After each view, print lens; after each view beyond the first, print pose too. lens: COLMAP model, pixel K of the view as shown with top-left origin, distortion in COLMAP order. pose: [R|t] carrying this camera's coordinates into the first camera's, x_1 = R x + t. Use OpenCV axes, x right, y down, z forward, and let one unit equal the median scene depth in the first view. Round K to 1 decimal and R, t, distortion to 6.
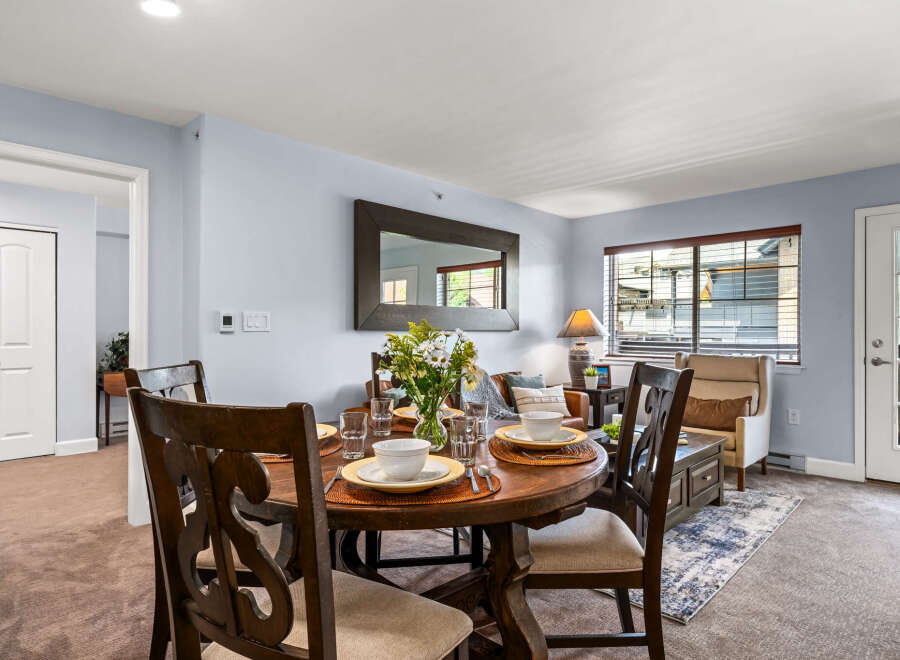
lens RADIAL K [[504.6, 0, 471.2], [0, 504.6, 328.6], [0, 0, 1]] dist [-0.007796, 0.003015]
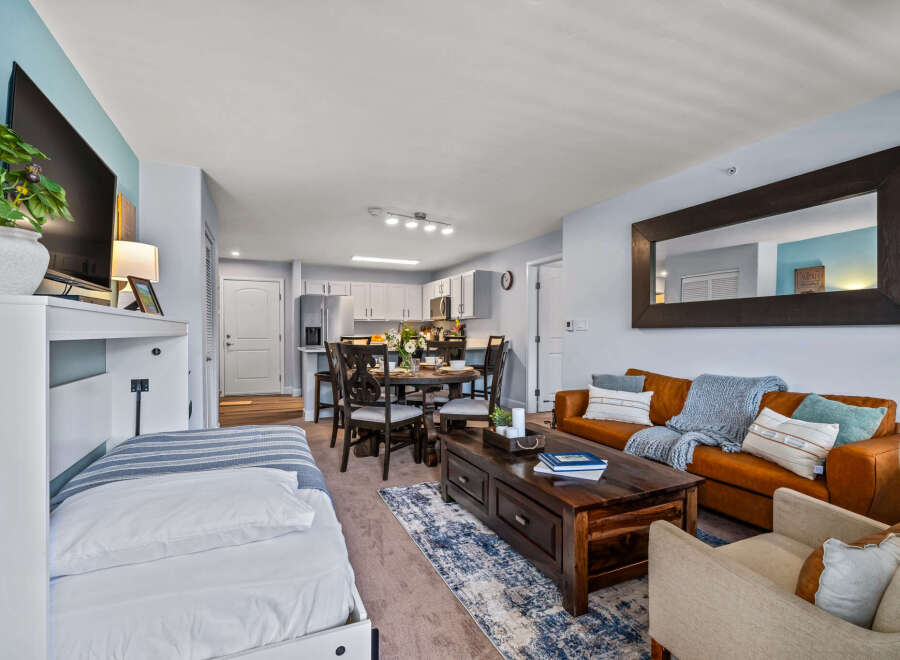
lens RADIAL K [[445.5, 0, 446.2], [0, 445.5, 334.2], [0, 0, 1]] dist [-0.007525, -0.000513]
pose [[-0.384343, 0.001608, -0.923189, 0.882109], [0.006888, 0.999976, -0.001126, 0.014471], [0.923164, -0.006792, -0.384345, 0.903699]]
